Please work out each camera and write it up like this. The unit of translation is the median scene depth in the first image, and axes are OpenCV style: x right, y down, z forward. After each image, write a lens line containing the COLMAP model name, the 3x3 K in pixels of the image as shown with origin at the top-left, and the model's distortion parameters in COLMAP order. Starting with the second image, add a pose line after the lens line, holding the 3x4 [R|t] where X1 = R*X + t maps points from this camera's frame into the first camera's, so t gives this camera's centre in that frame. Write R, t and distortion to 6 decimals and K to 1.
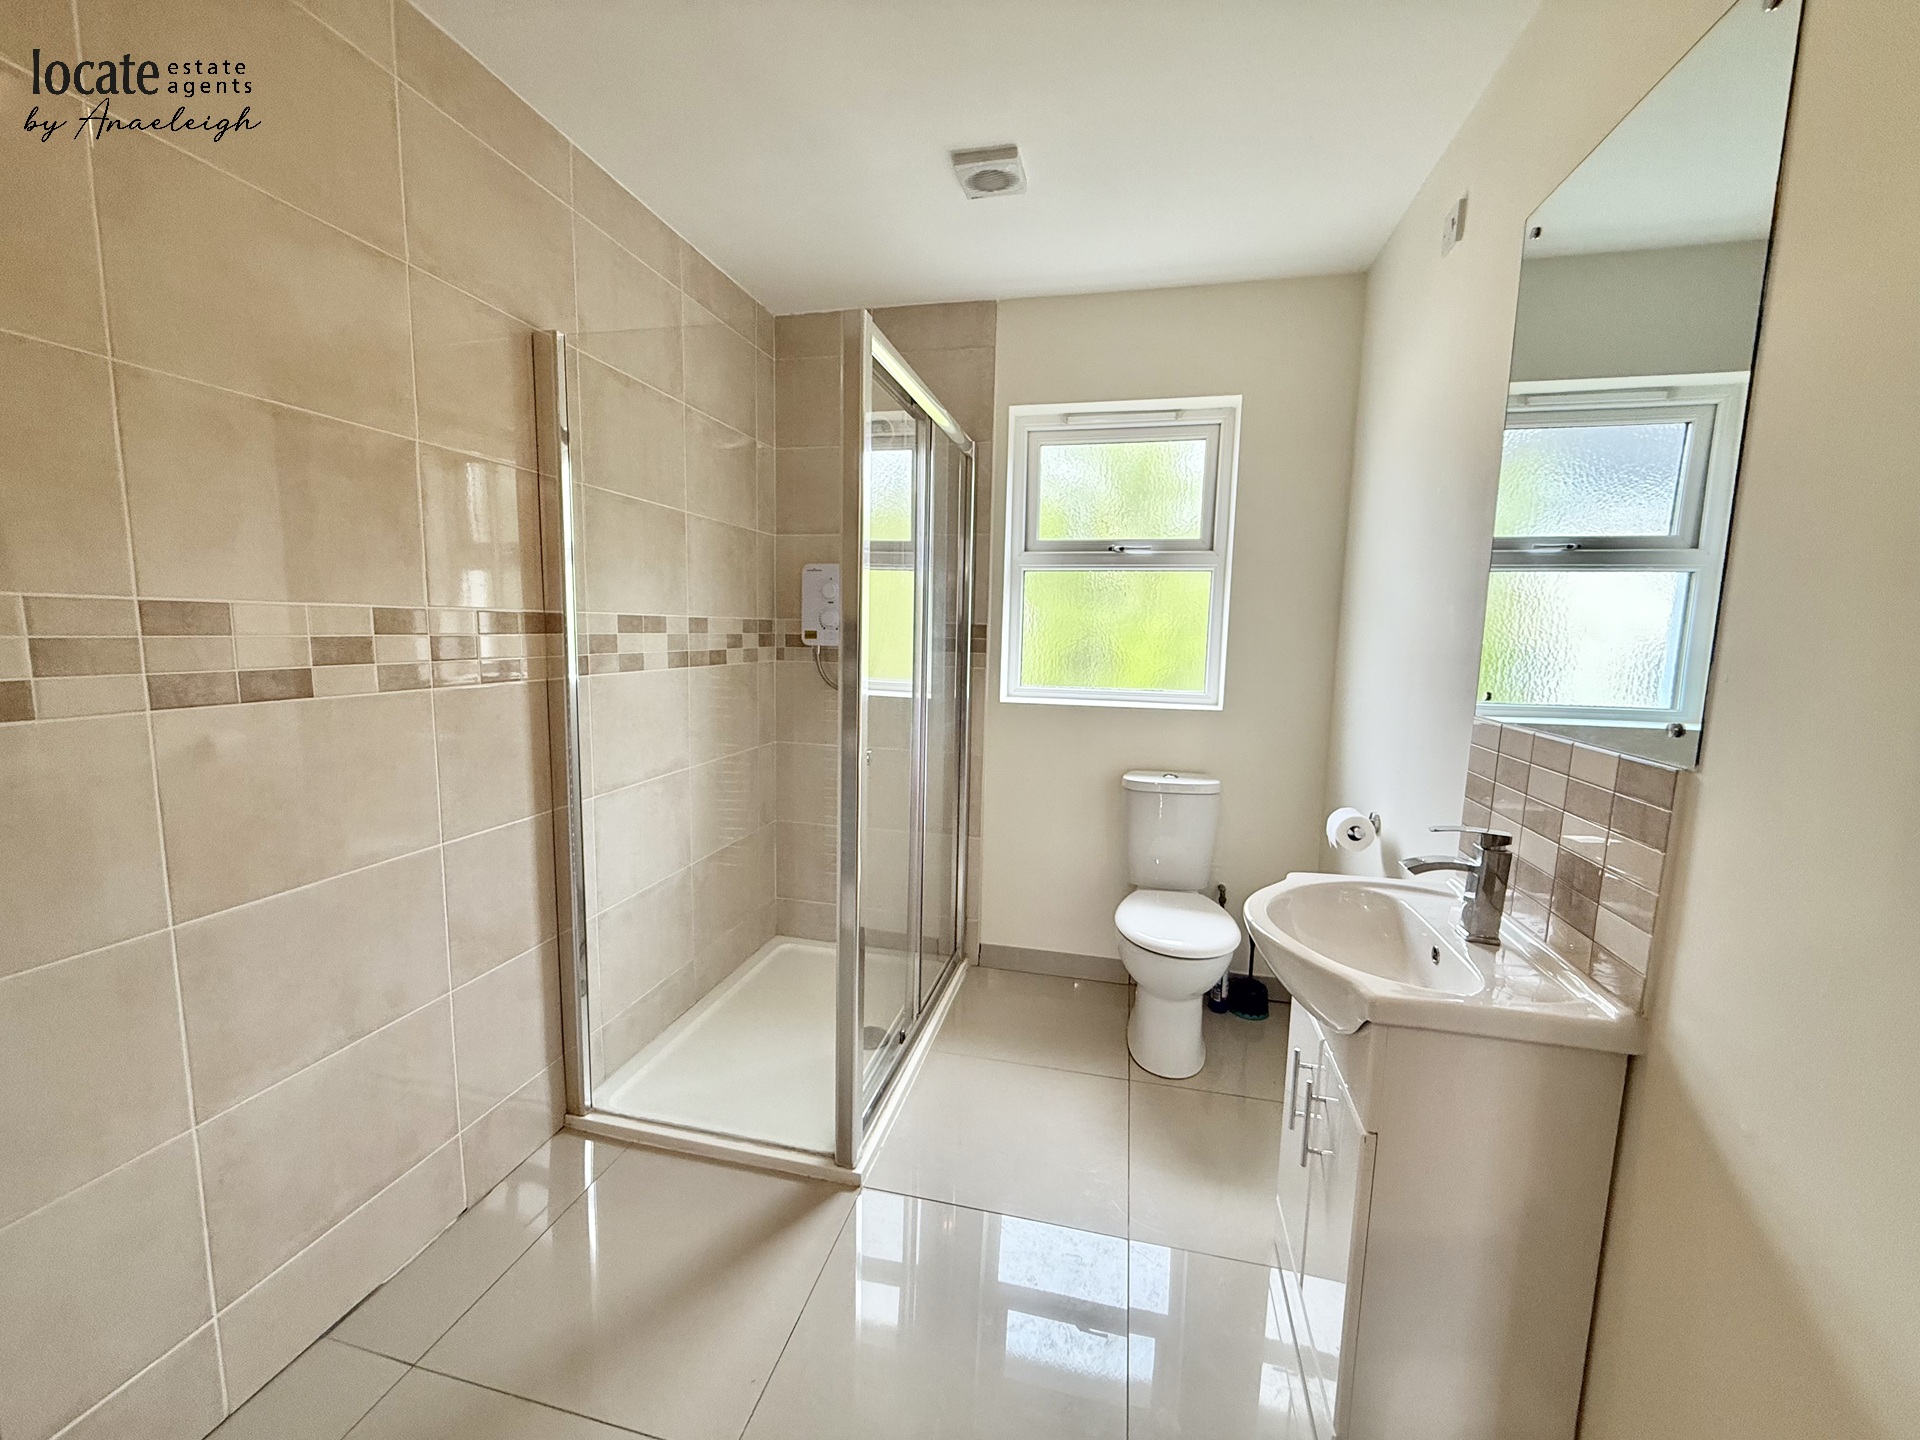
lens RADIAL K [[768.5, 0, 949.8], [0, 768.5, 718.0], [0, 0, 1]] dist [-0.001033, -0.000322]
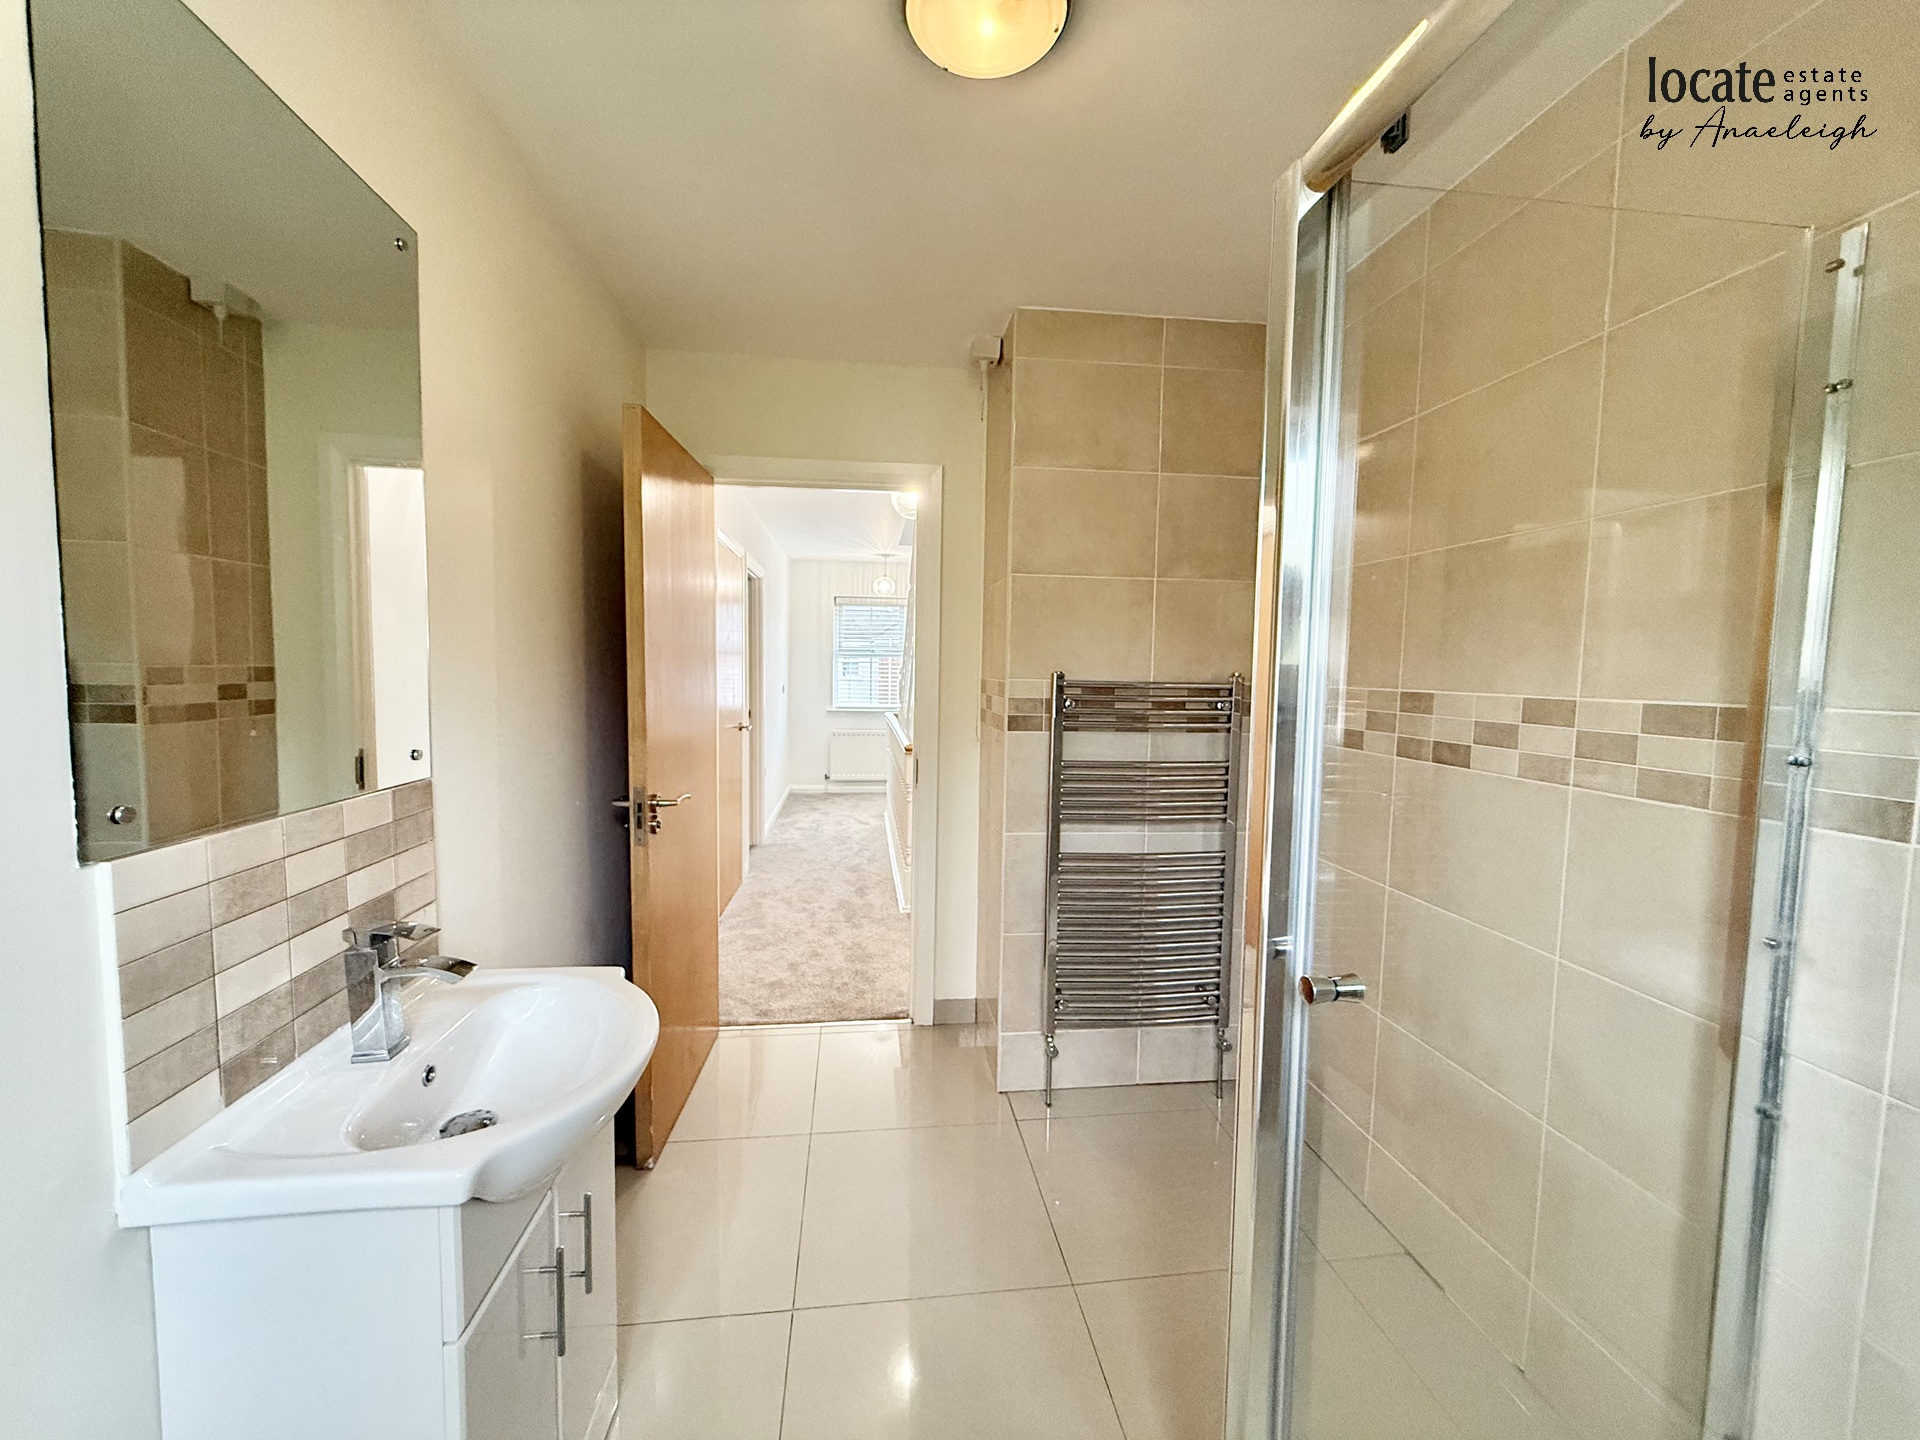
lens RADIAL K [[768.5, 0, 949.8], [0, 768.5, 718.0], [0, 0, 1]] dist [-0.001033, -0.000322]
pose [[-0.933556, -0.055149, -0.354163, 0.375498], [-0.119069, 0.979695, 0.161306, -0.189643], [0.338076, 0.192758, -0.921167, 1.681765]]
